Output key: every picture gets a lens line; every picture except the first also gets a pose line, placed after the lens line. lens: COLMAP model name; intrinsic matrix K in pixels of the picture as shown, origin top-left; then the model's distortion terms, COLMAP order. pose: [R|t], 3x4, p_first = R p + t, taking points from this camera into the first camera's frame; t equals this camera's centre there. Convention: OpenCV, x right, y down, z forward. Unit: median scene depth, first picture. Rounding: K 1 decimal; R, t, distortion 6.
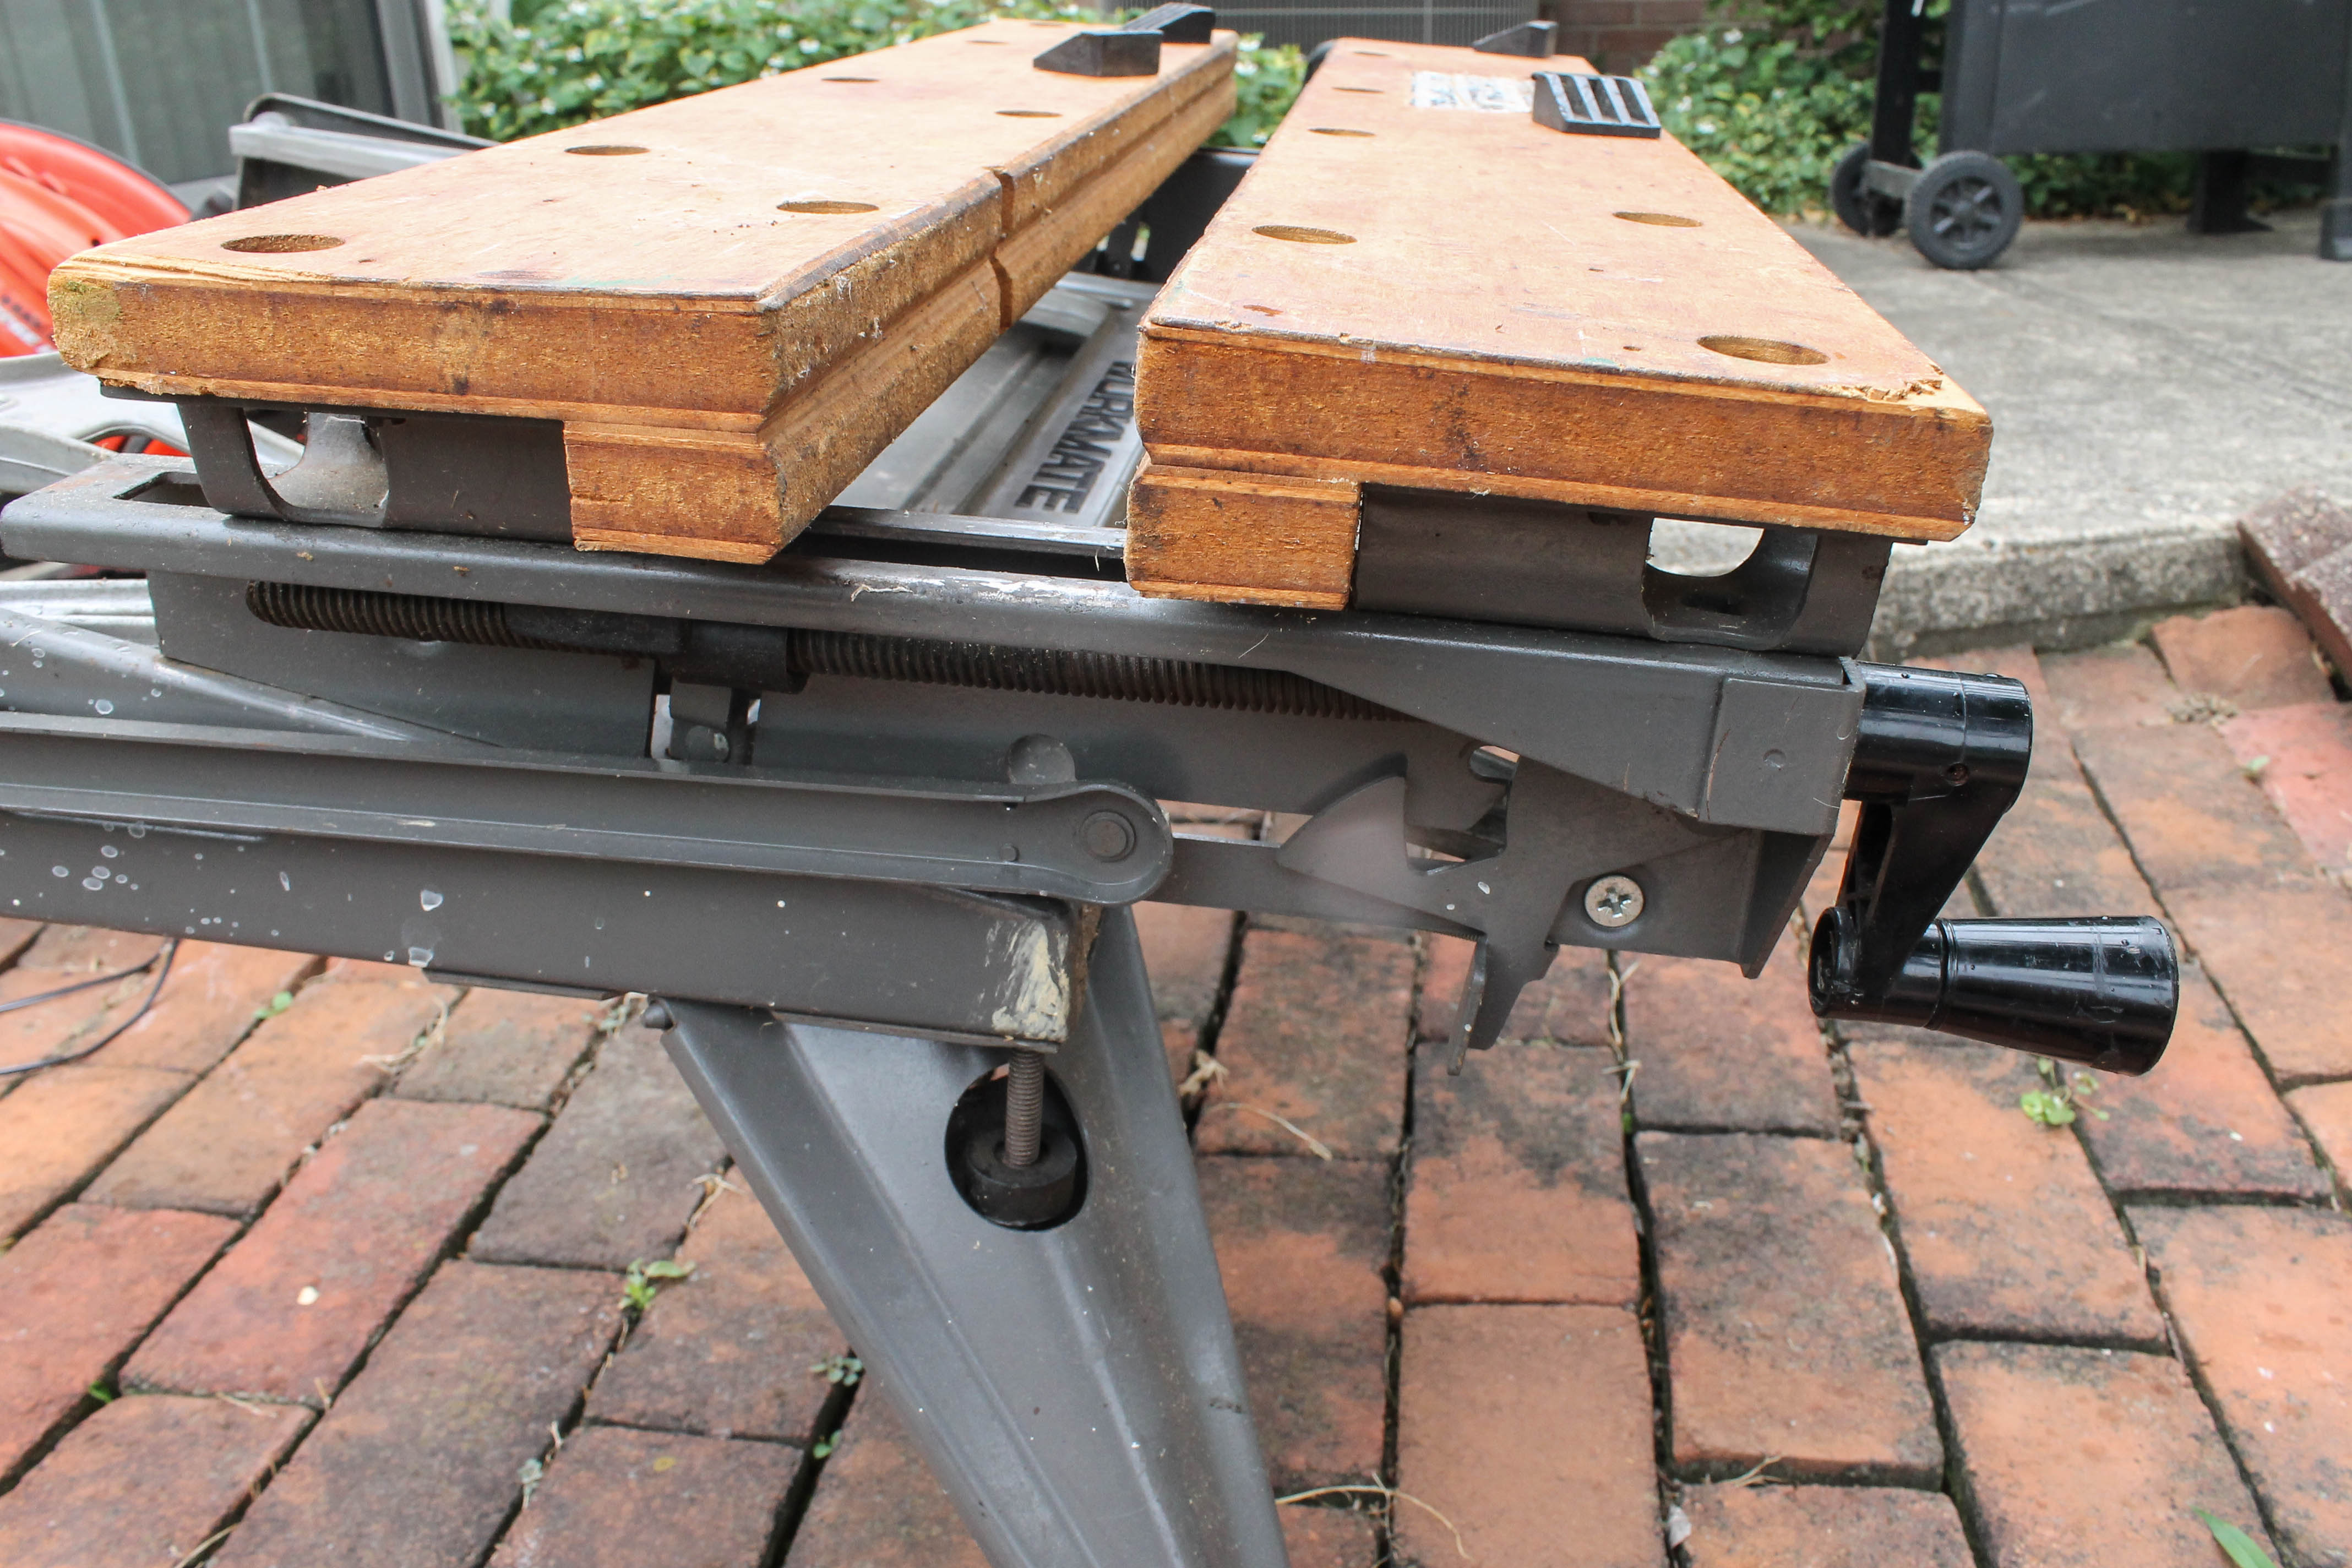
lens RADIAL K [[1912.8, 0, 1176.0], [0, 1912.8, 784.0], [0, 0, 1]] dist [-0.199701, 0.184802]
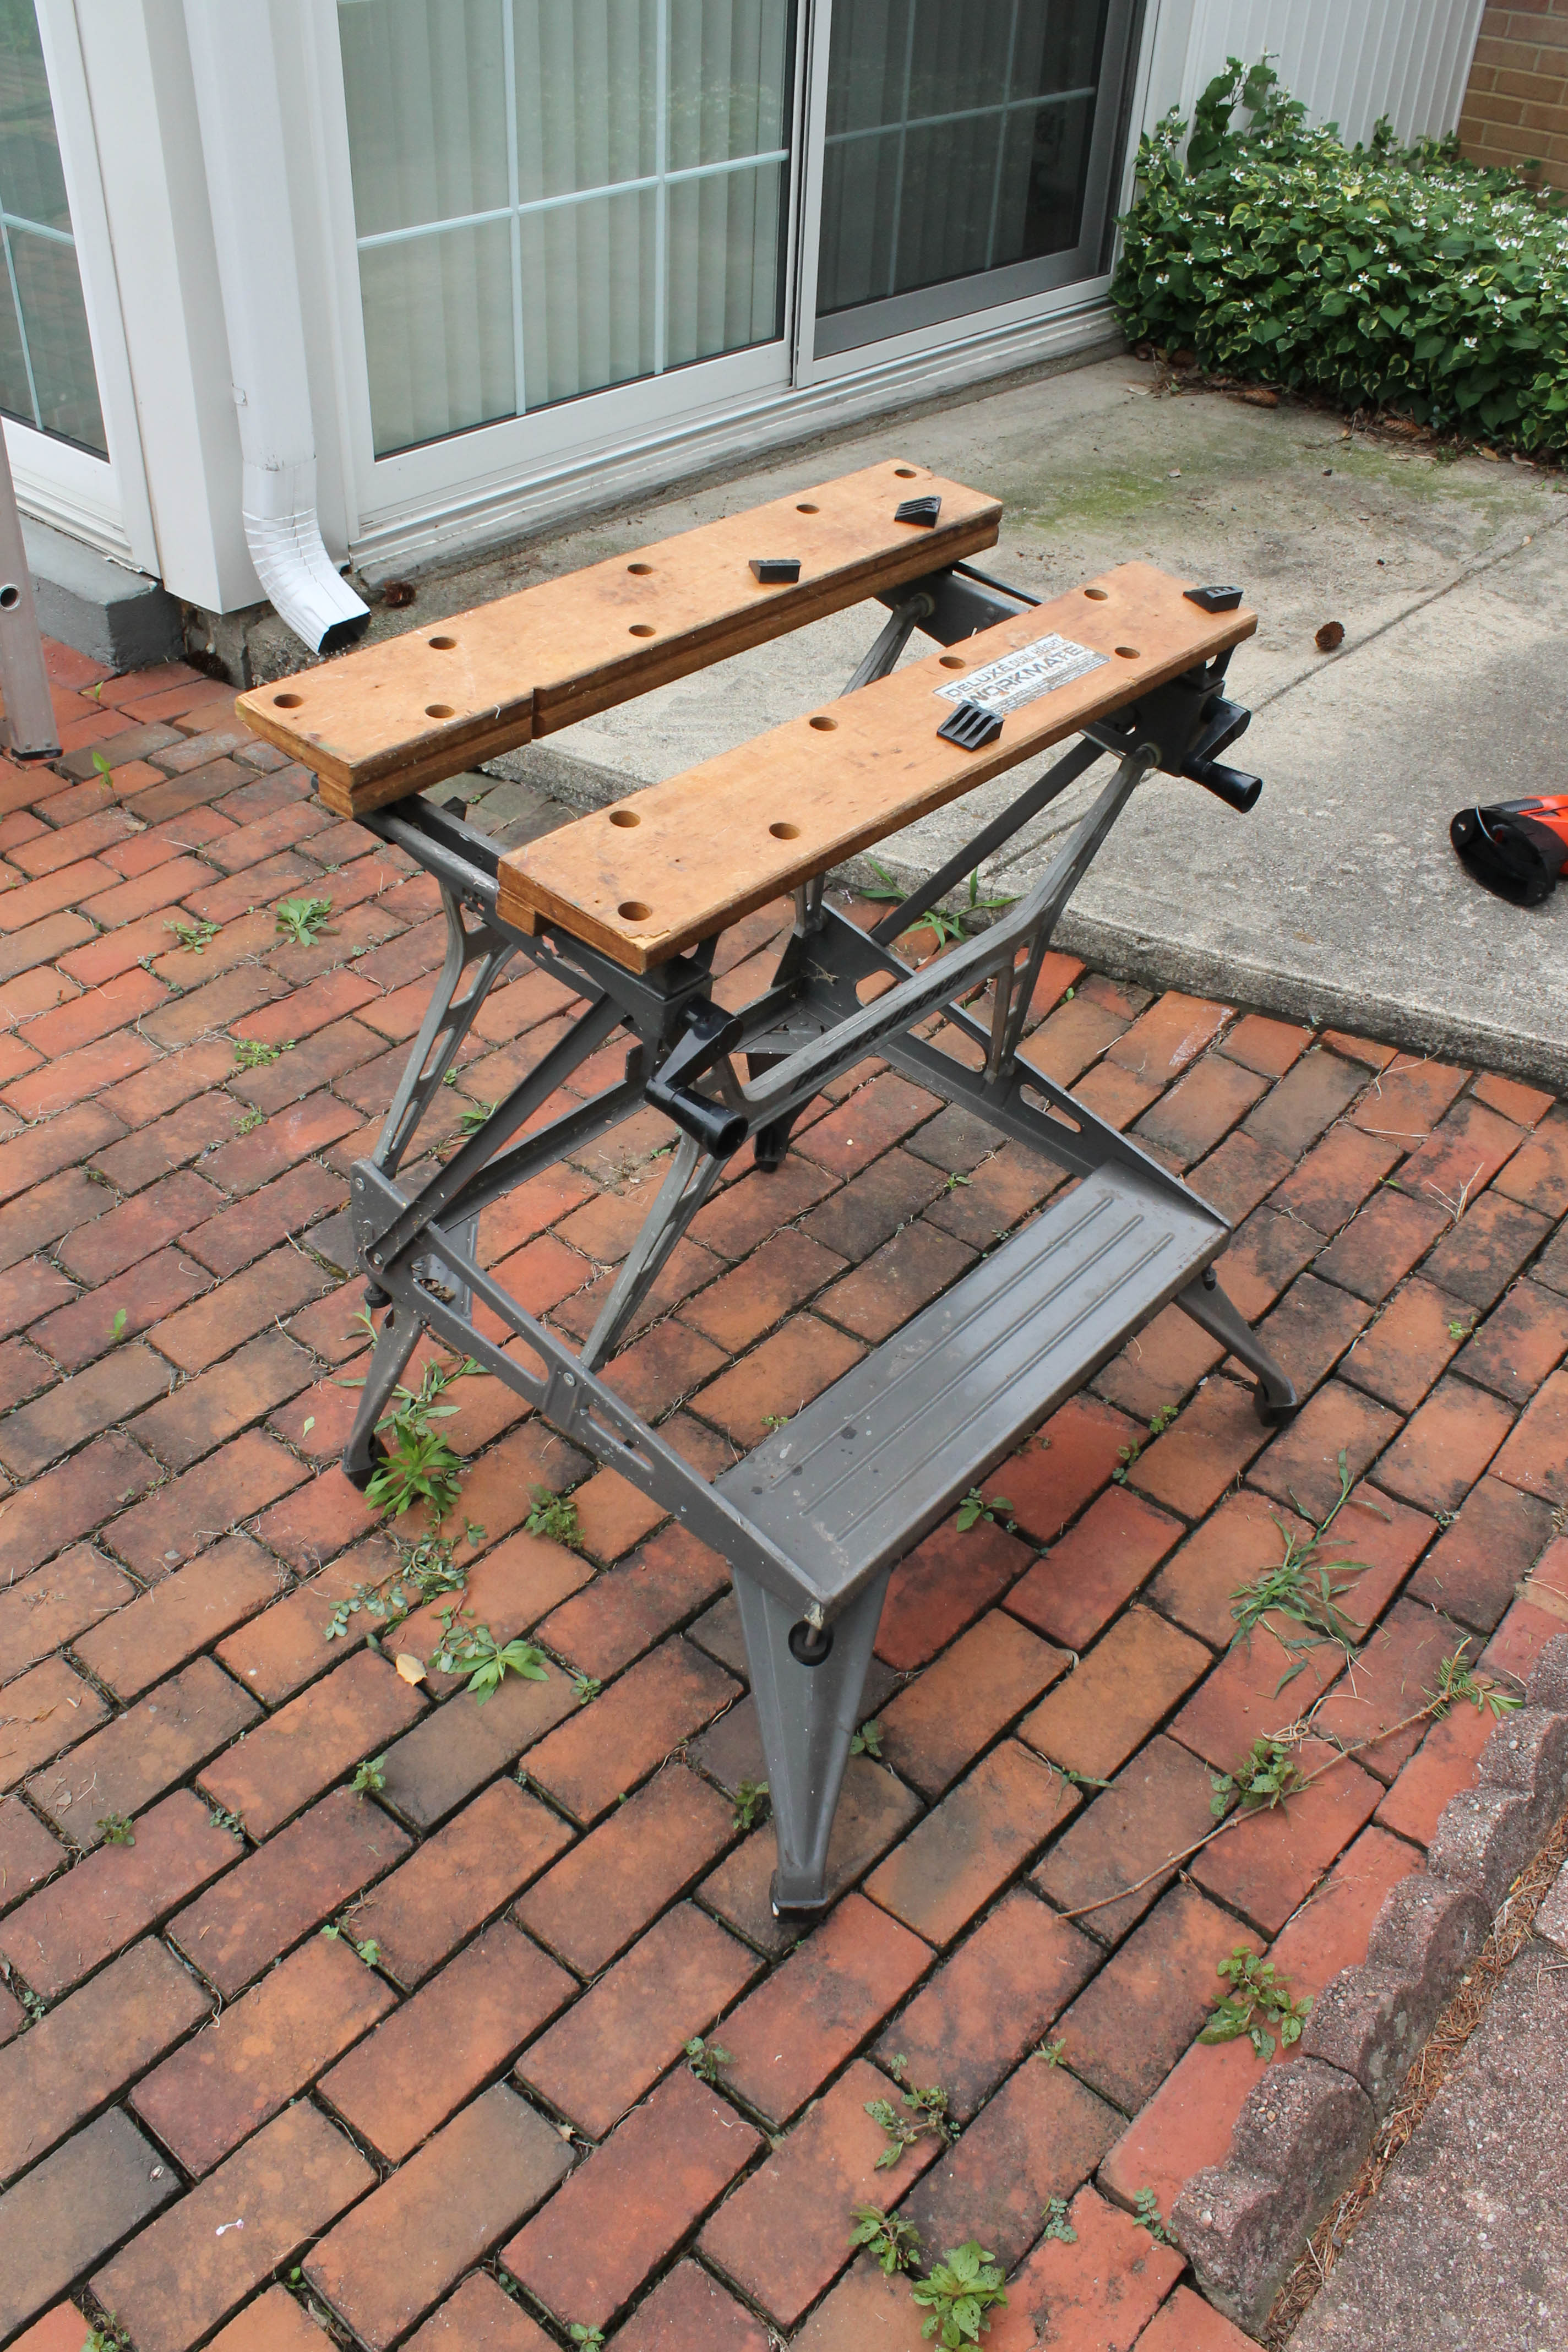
lens RADIAL K [[1912.8, 0, 784.0], [0, 1912.8, 1176.0], [0, 0, 1]] dist [-0.199701, 0.184802]
pose [[0.852872, 0.390406, -0.346687, 0.500458], [-0.273028, 0.899459, 0.341218, -0.659183], [0.445044, -0.196360, 0.873715, -1.665640]]
